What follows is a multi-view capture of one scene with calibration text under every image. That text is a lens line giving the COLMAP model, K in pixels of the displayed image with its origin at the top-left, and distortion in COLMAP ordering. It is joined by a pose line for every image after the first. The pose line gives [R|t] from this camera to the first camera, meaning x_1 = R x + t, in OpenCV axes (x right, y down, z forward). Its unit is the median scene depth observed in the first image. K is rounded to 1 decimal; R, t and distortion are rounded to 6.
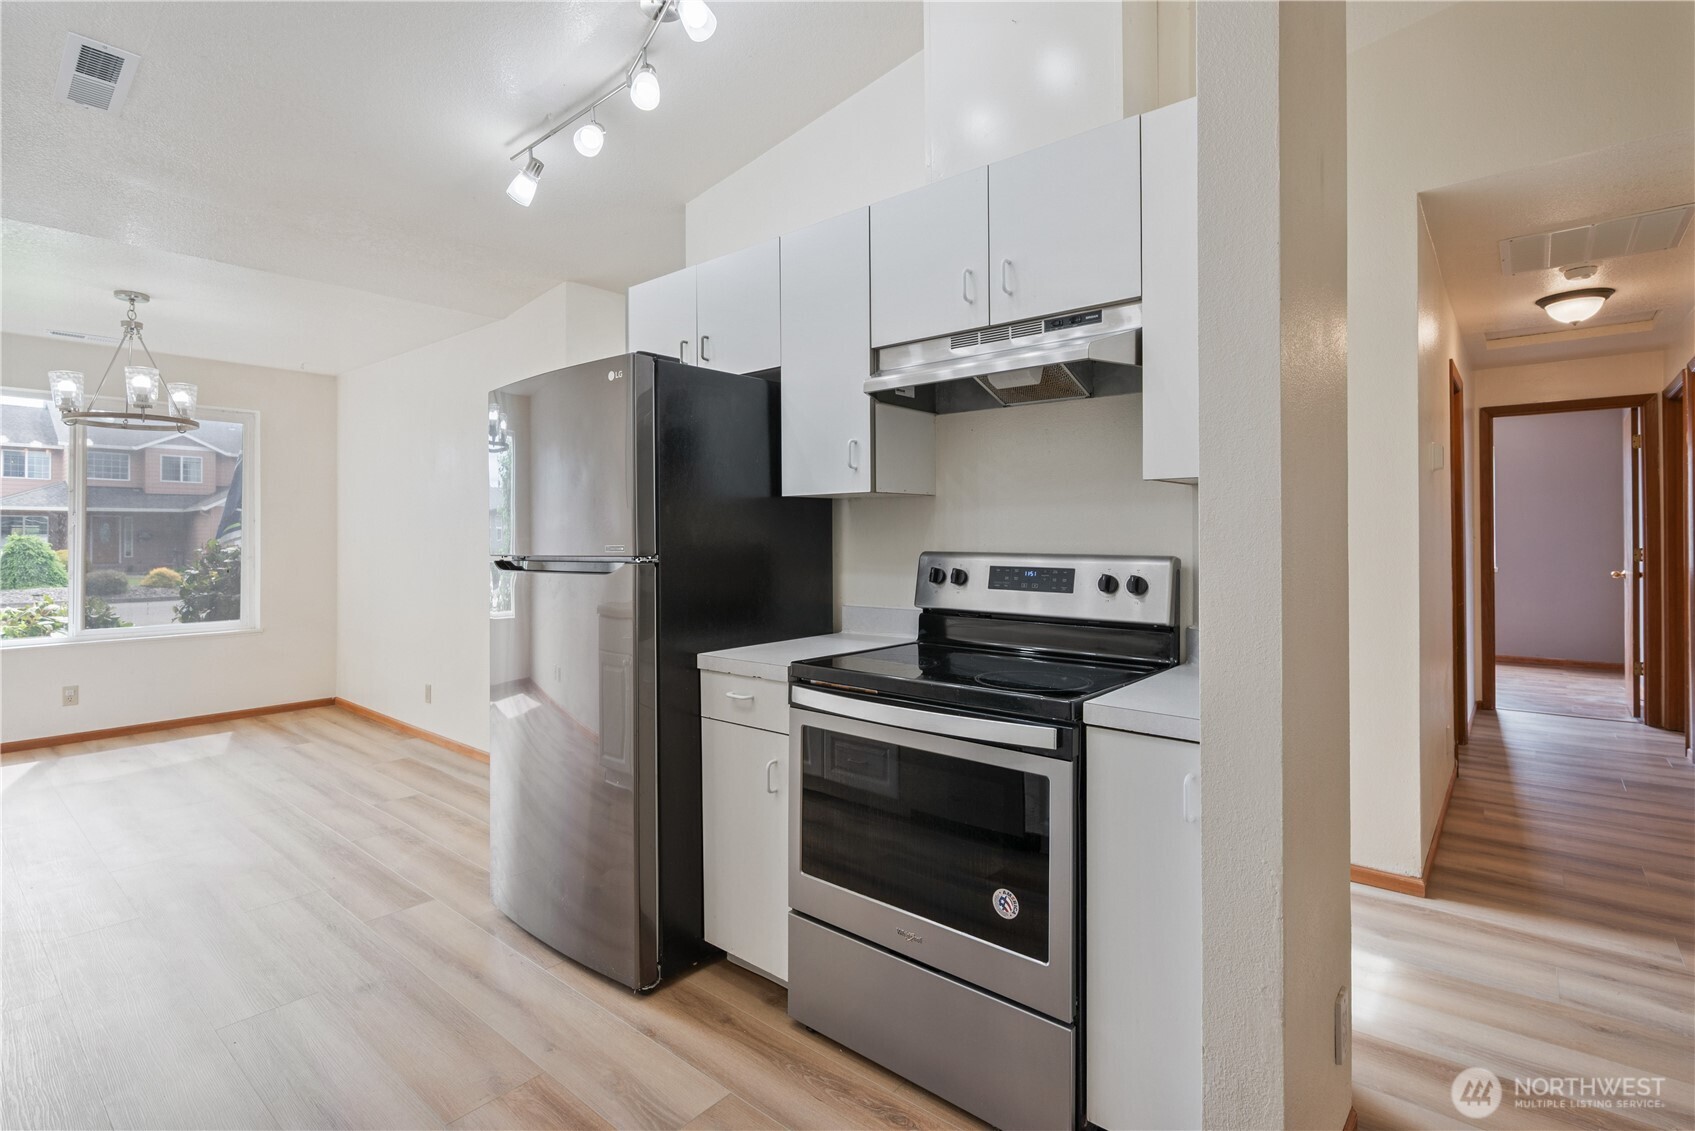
lens RADIAL K [[814.3, 0, 843.8], [0, 814.3, 535.3], [0, 0, 1]] dist [-0.001807, -0.000545]
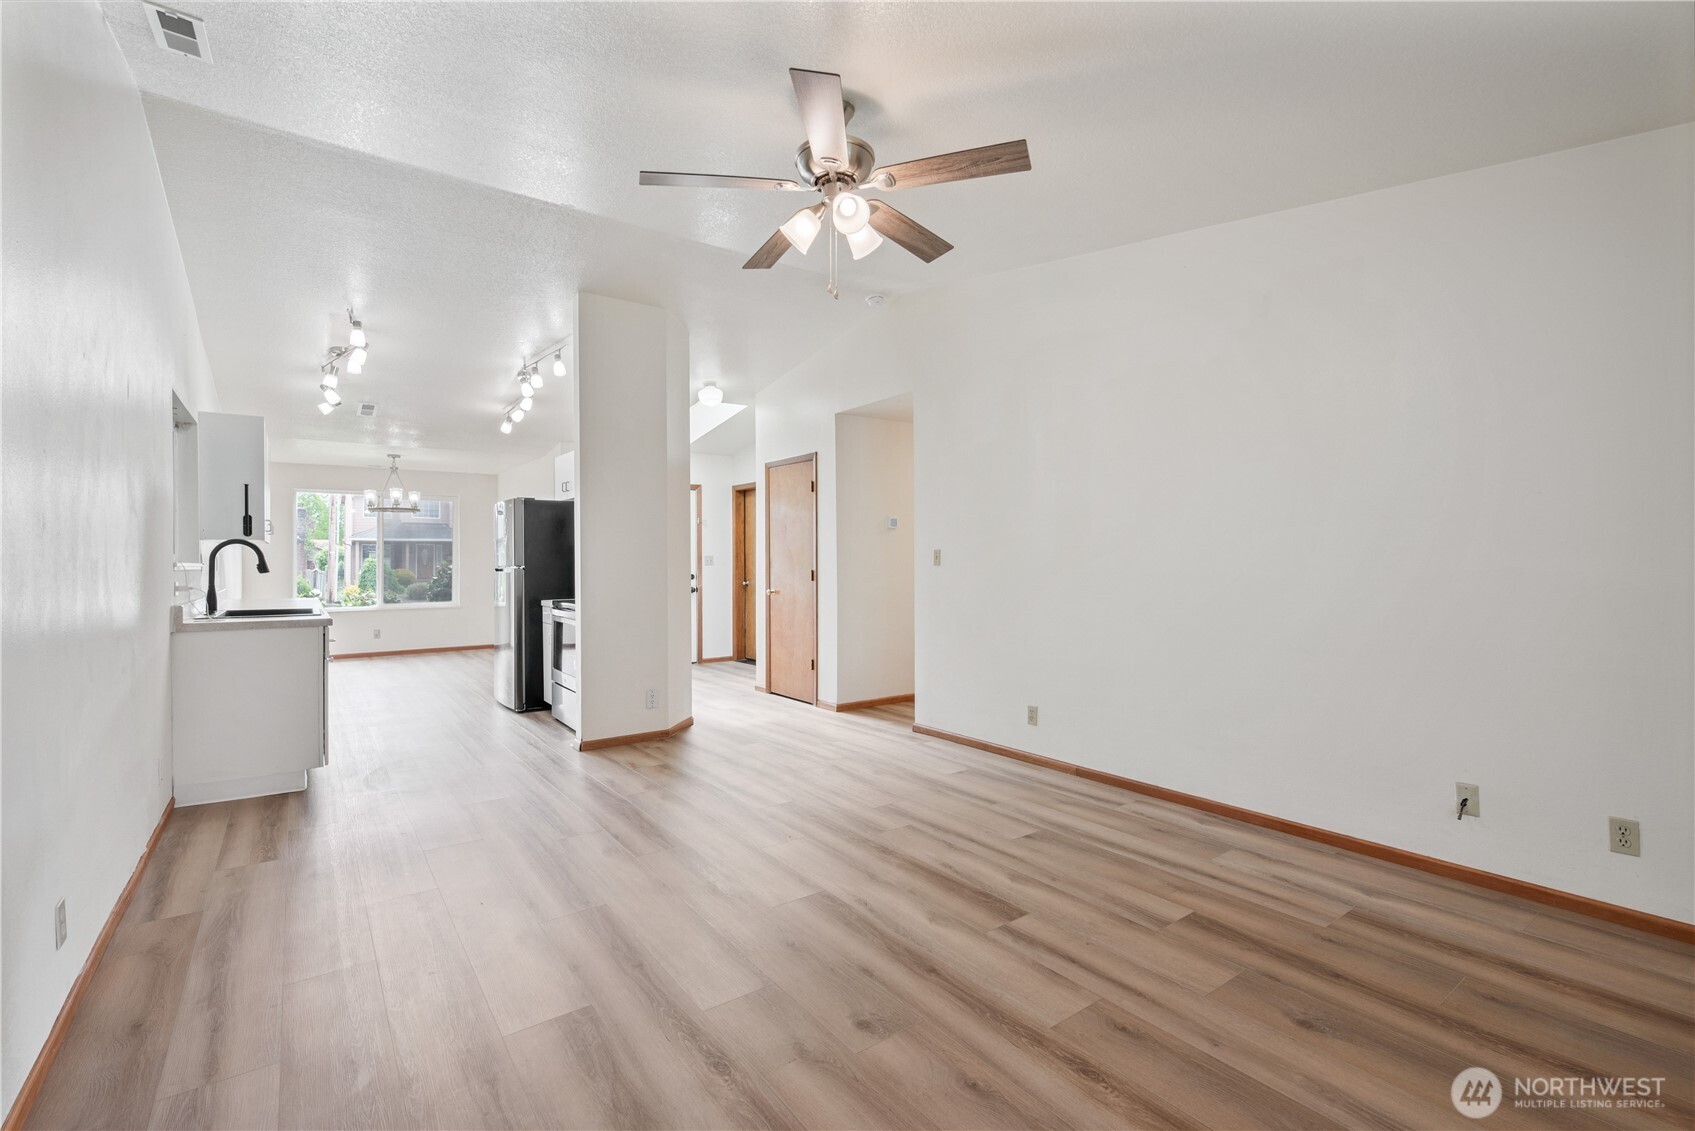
lens RADIAL K [[772.9, 0, 847.5], [0, 772.9, 565.5], [0, 0, 1]] dist [0.000899, -0.000022]
pose [[0.969877, 0.003479, -0.243569, 0.715687], [-0.001586, 0.999967, 0.007970, -0.000698], [0.243589, -0.007343, 0.969851, -0.644645]]
